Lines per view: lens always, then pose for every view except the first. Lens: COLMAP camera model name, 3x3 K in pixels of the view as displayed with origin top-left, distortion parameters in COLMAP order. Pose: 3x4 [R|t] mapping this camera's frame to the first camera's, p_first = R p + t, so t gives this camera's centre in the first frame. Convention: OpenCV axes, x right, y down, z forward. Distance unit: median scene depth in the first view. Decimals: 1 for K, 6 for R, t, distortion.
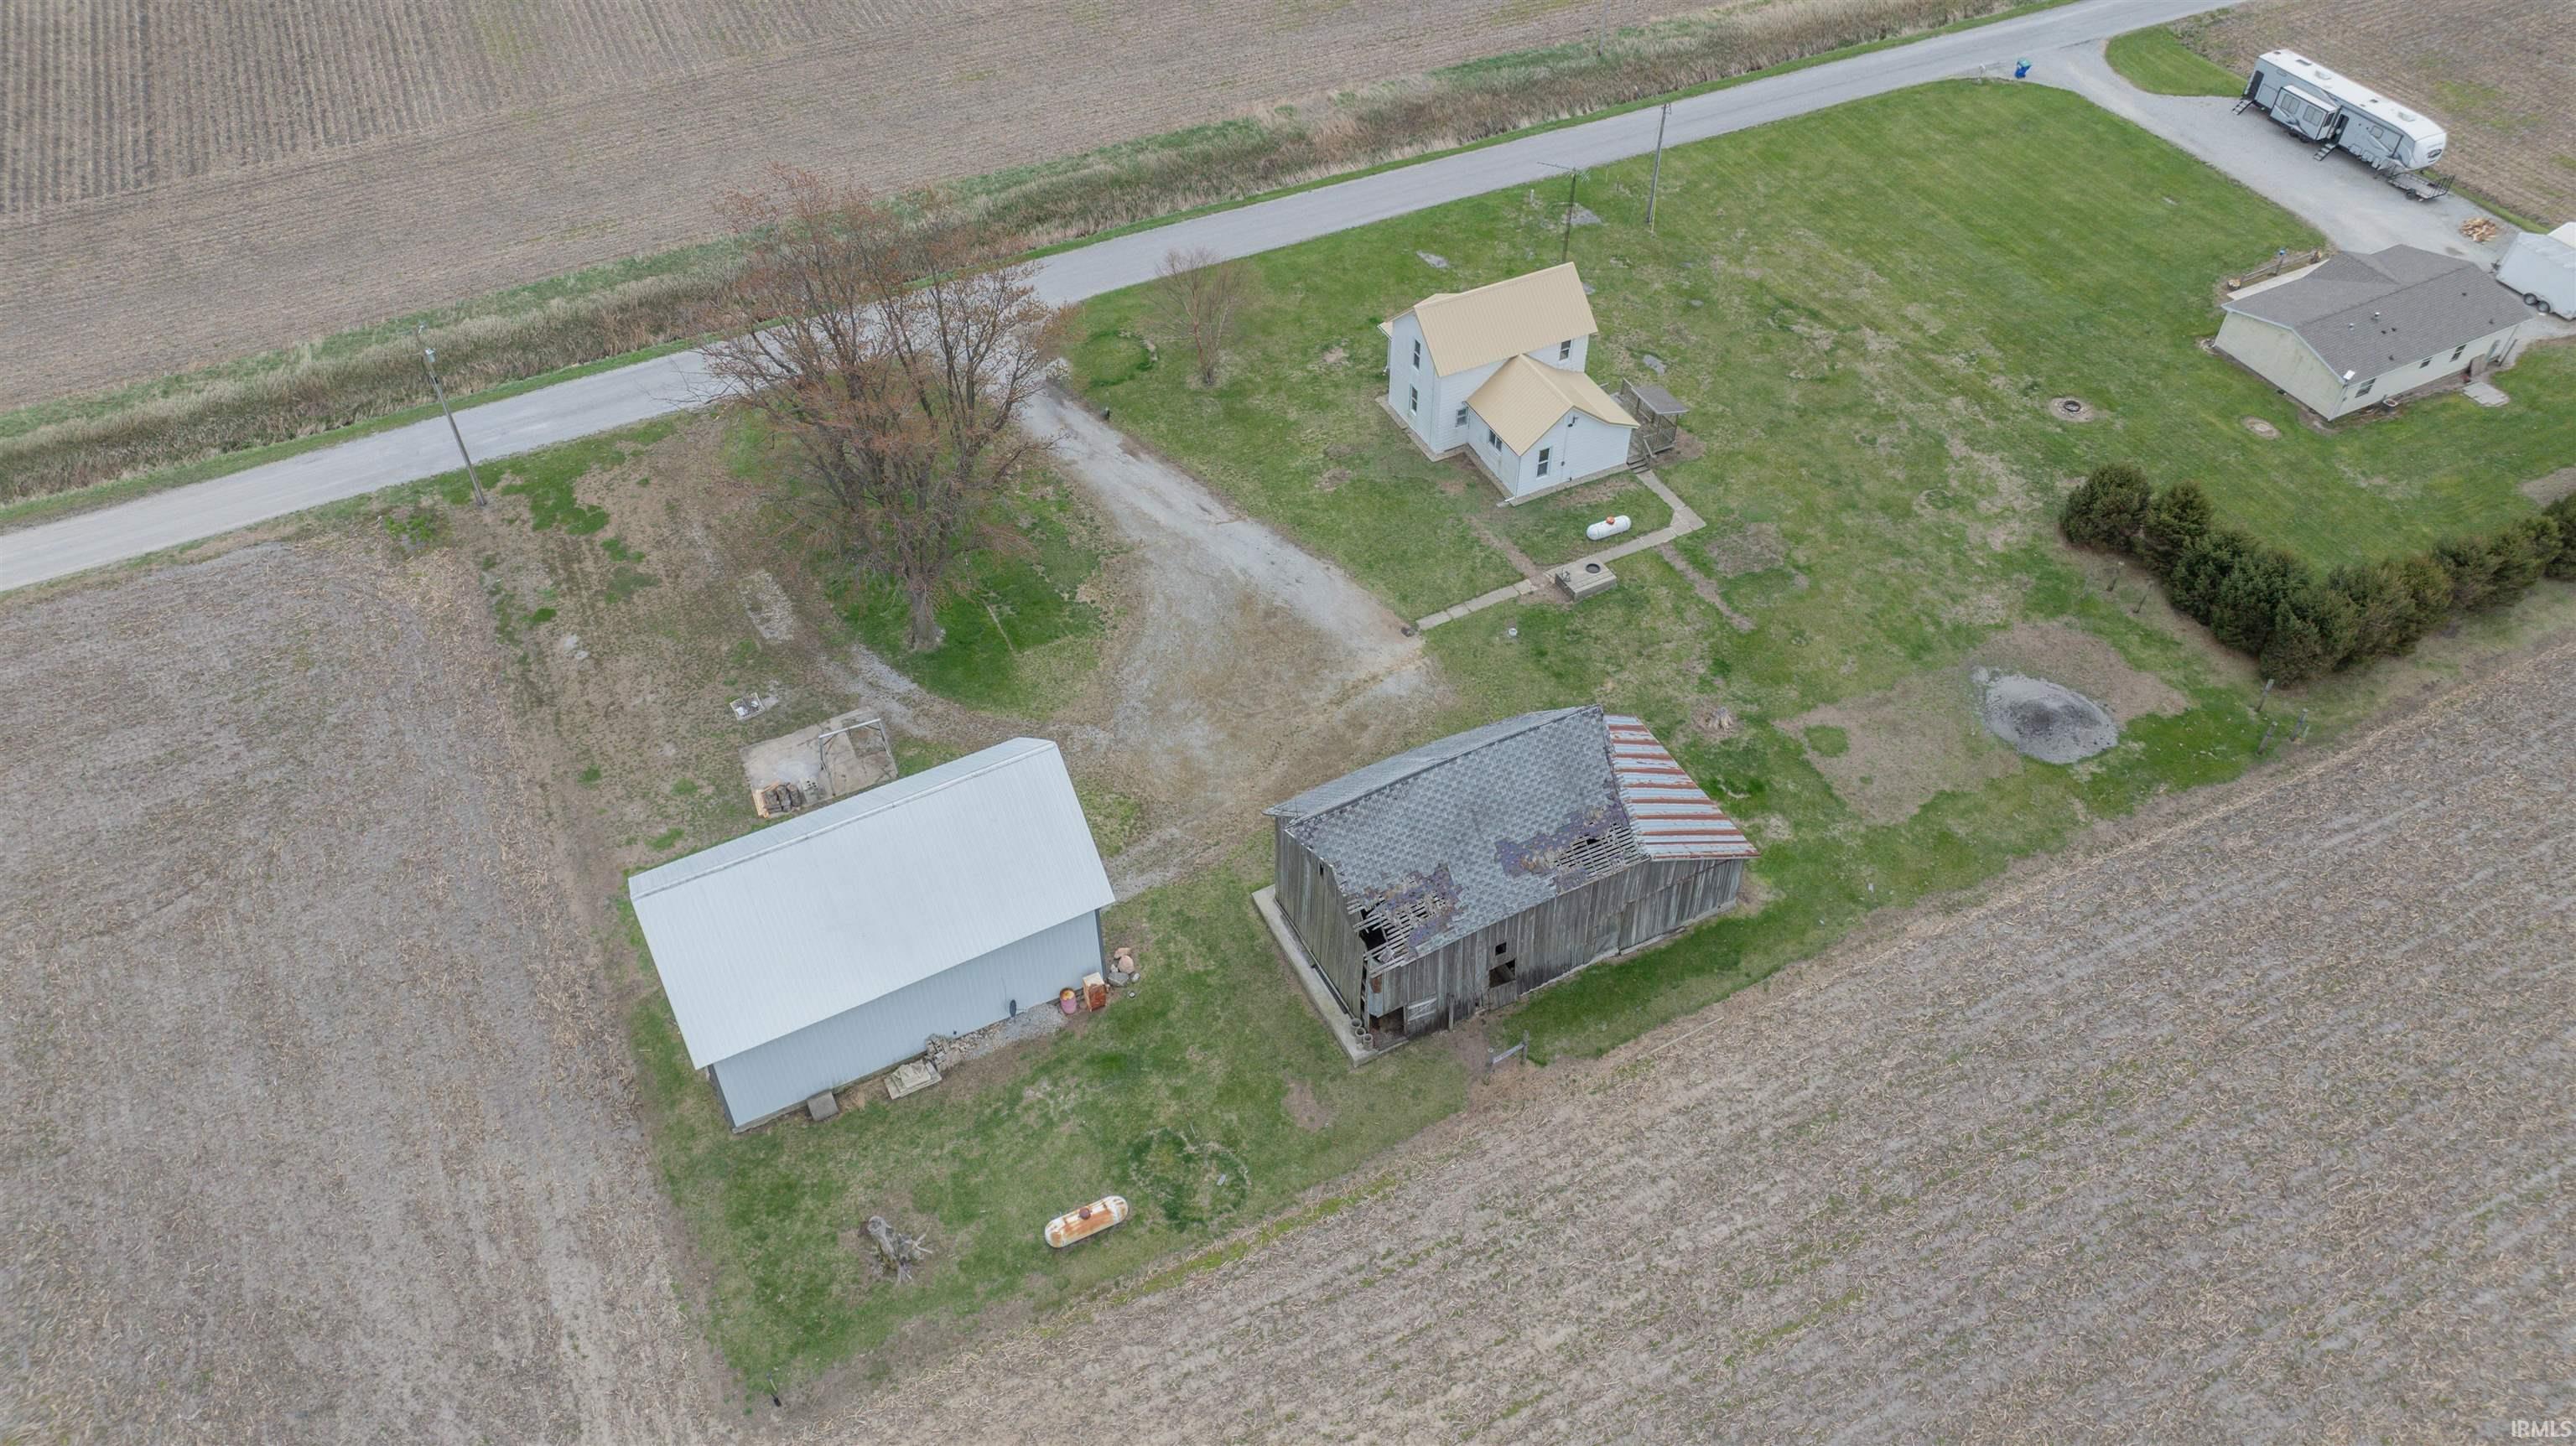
lens RADIAL K [[1818.4, 0, 1288.0], [0, 1818.4, 723.0], [0, 0, 1]] dist [-0.027363, 0.005623]
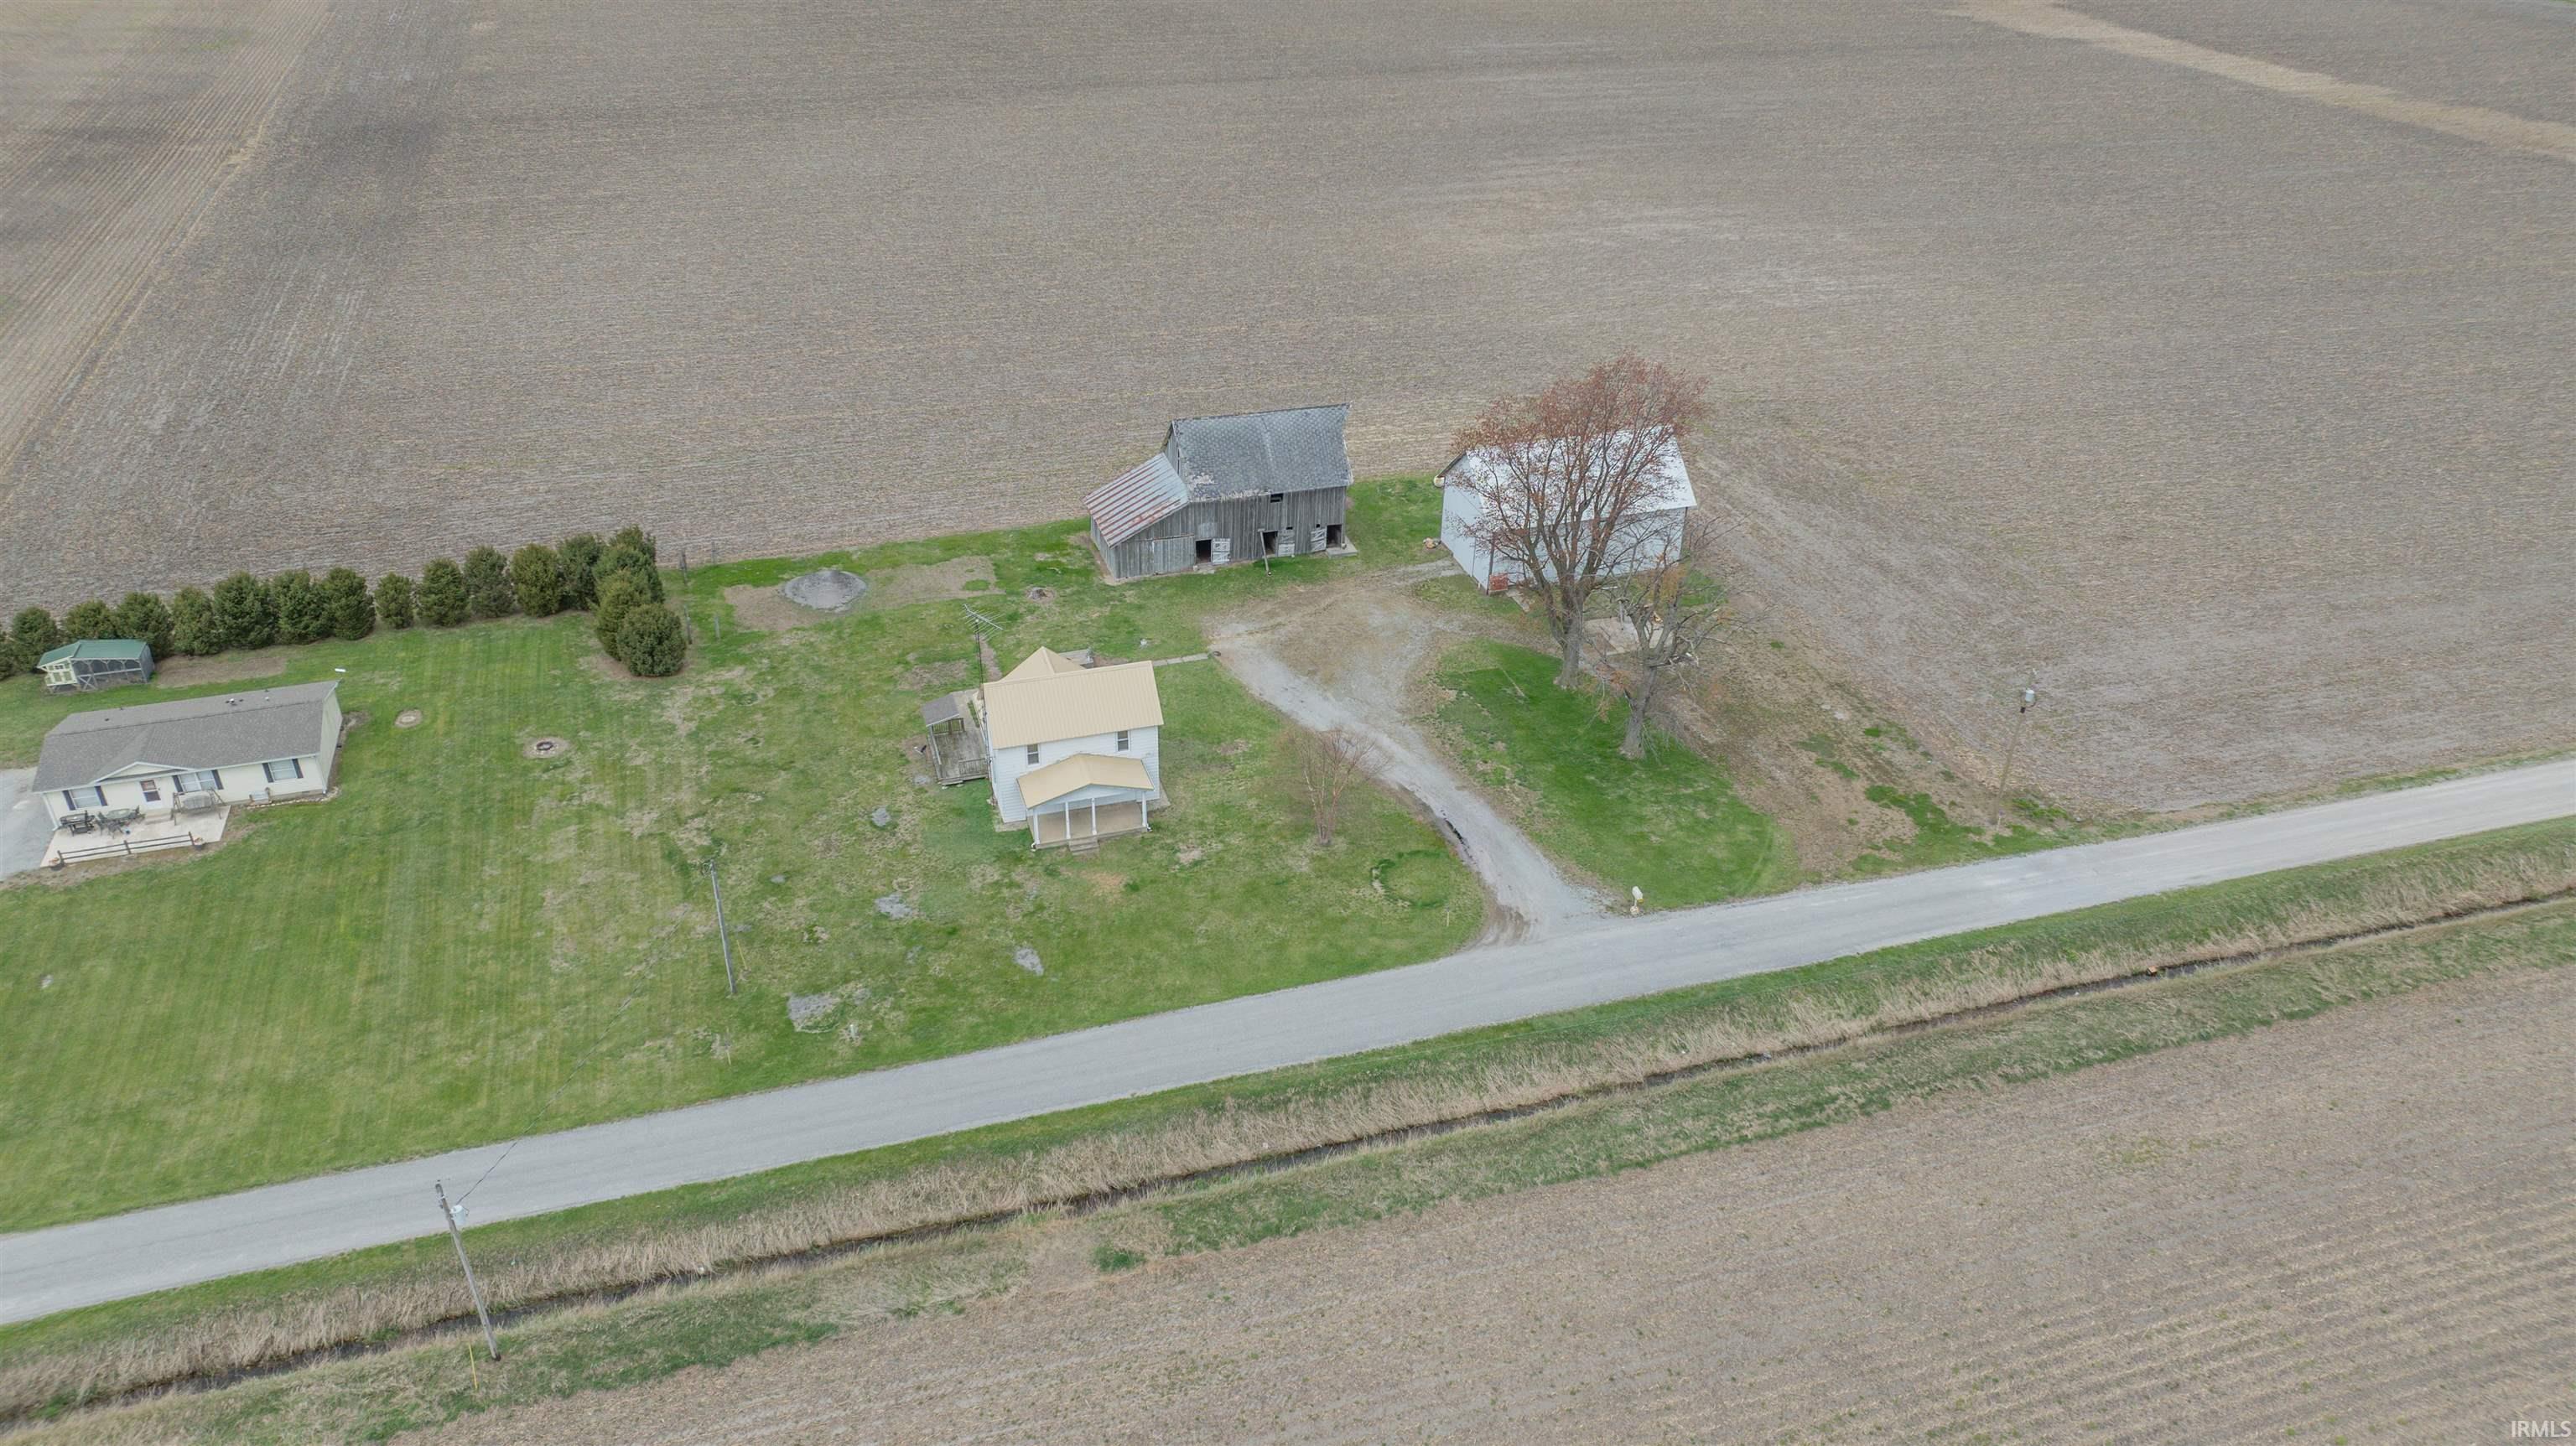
lens RADIAL K [[1818.4, 0, 1288.0], [0, 1818.4, 723.0], [0, 0, 1]] dist [-0.027363, 0.005623]
pose [[-0.986904, -0.094791, 0.130515, -0.155676], [0.104758, 0.238623, 0.965445, -1.231302], [-0.122660, 0.966475, -0.225568, 1.223173]]
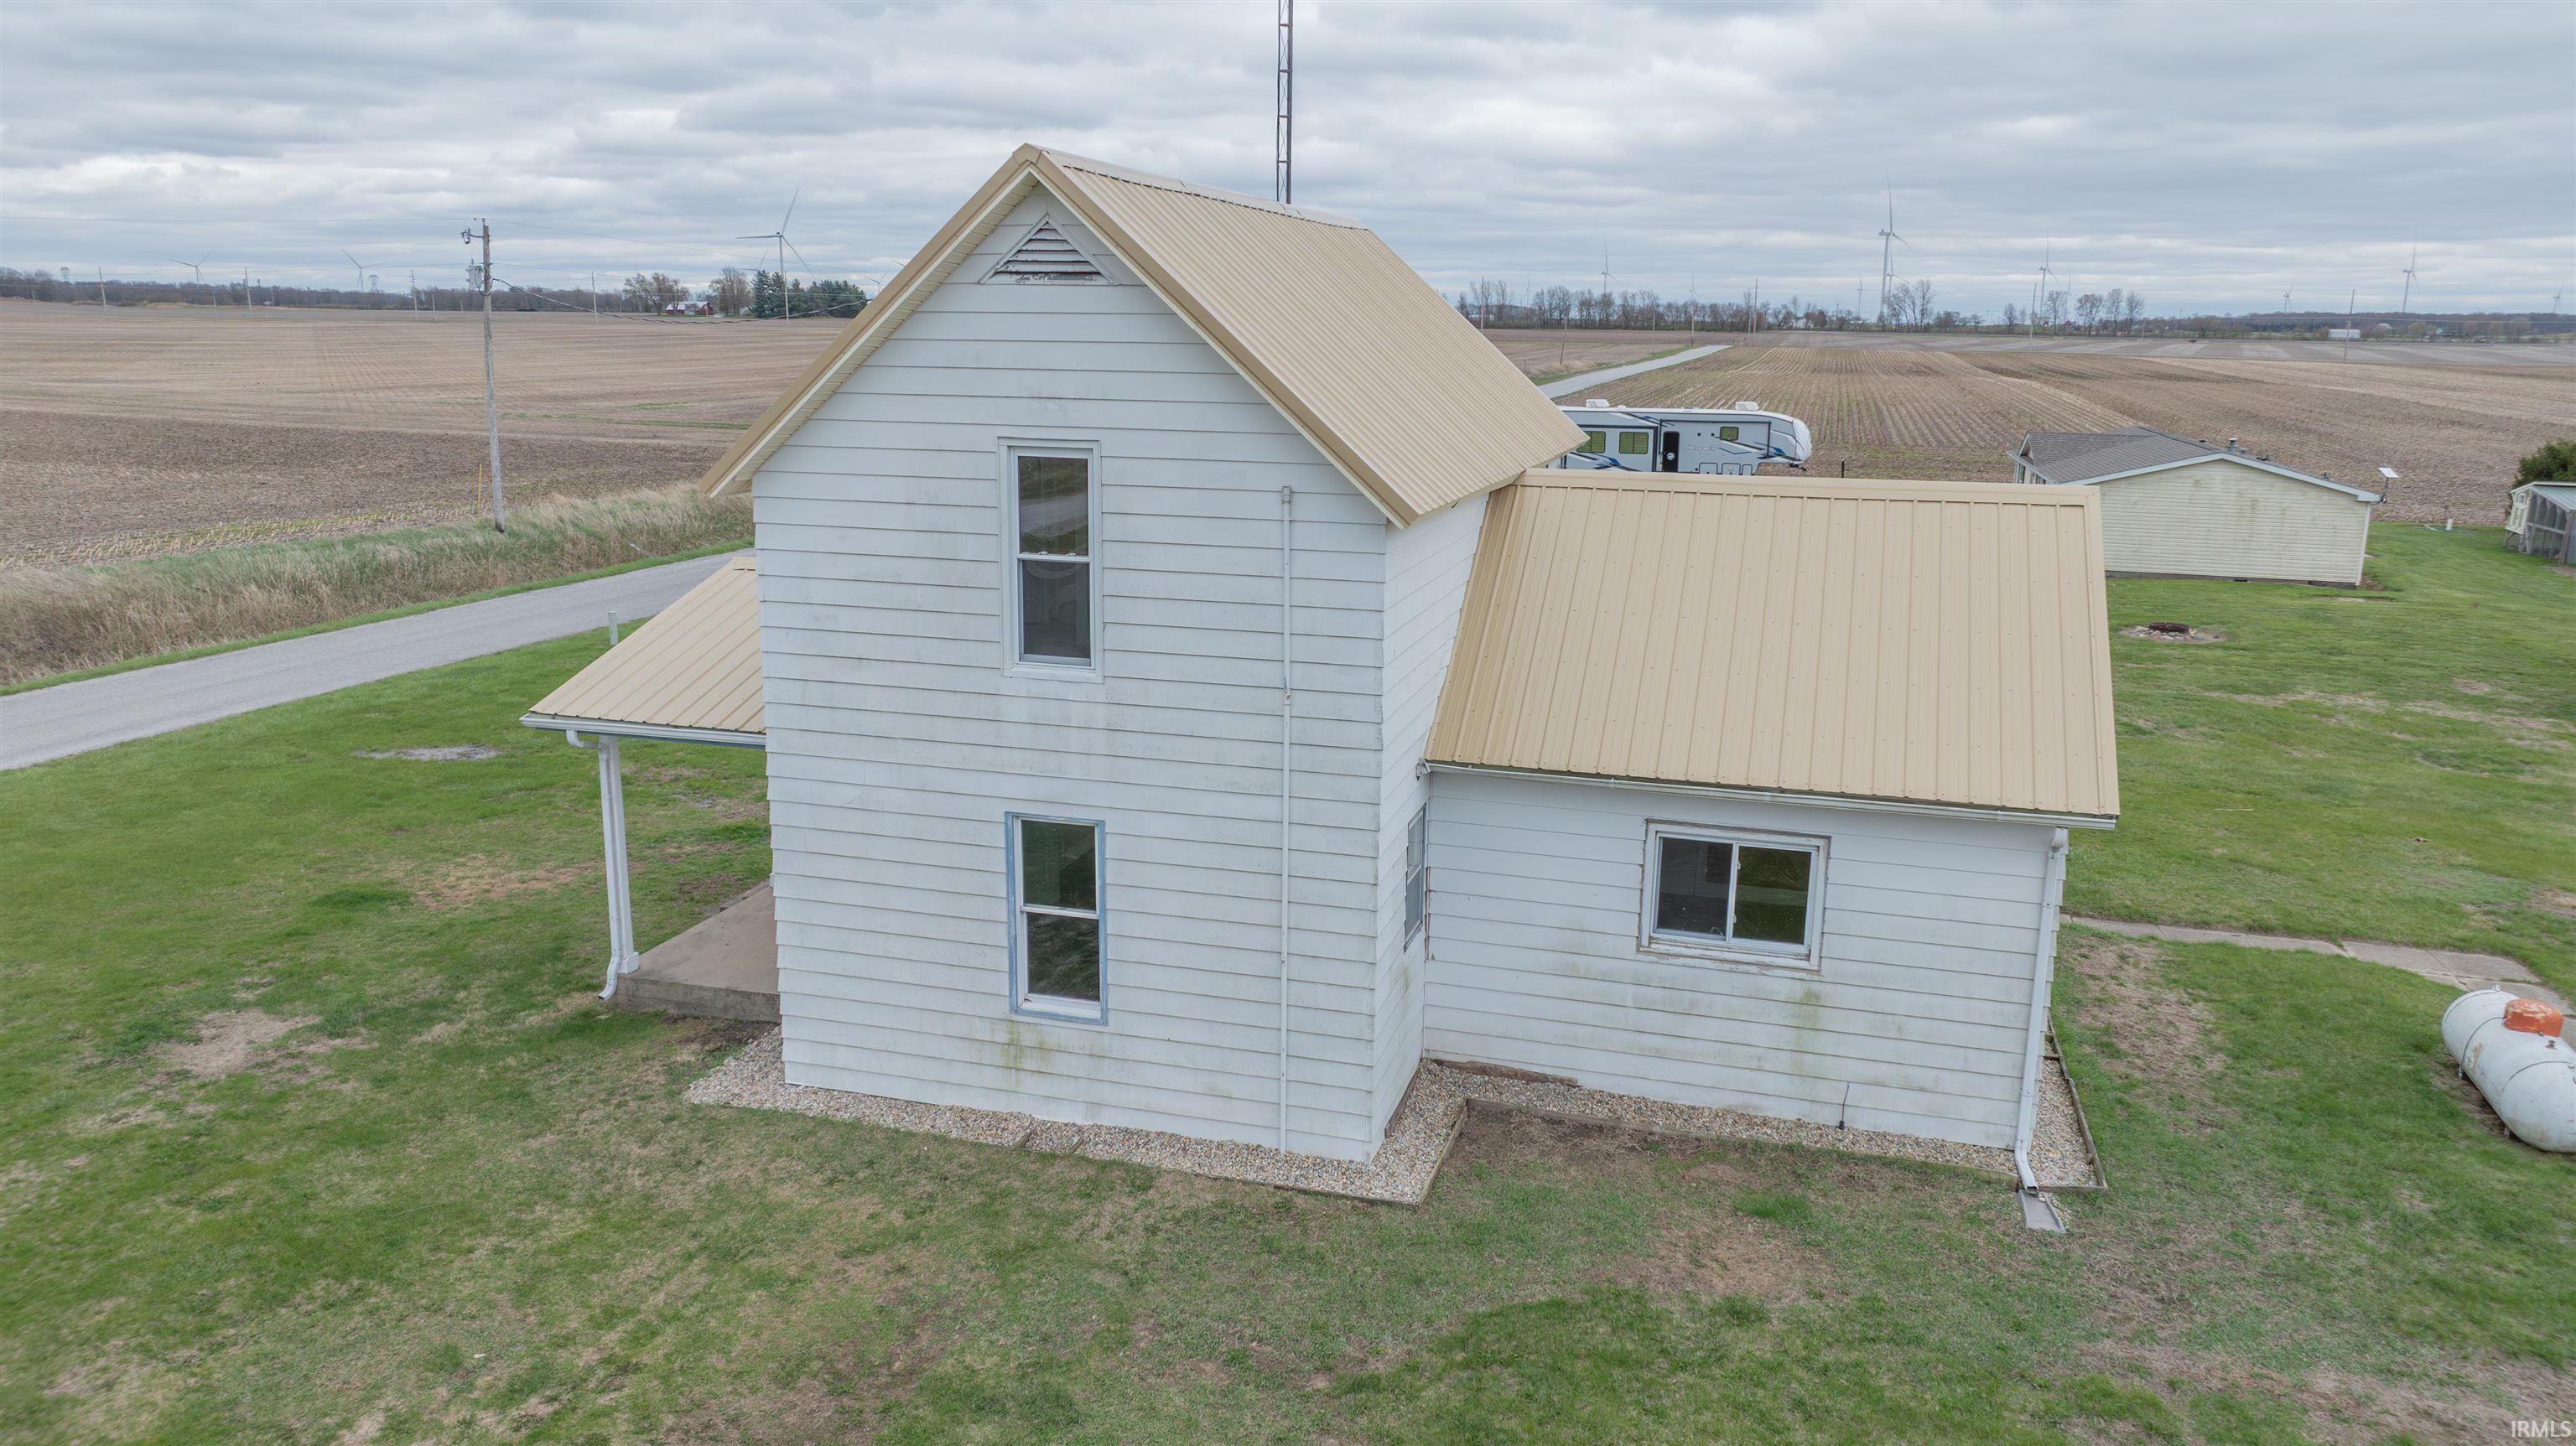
lens RADIAL K [[1818.4, 0, 1288.0], [0, 1818.4, 723.0], [0, 0, 1]] dist [-0.027363, 0.005623]
pose [[0.676734, -0.145167, 0.721774, -0.024504], [0.513657, 0.795435, -0.321622, -0.132571], [-0.527435, 0.588396, 0.612864, 0.890118]]
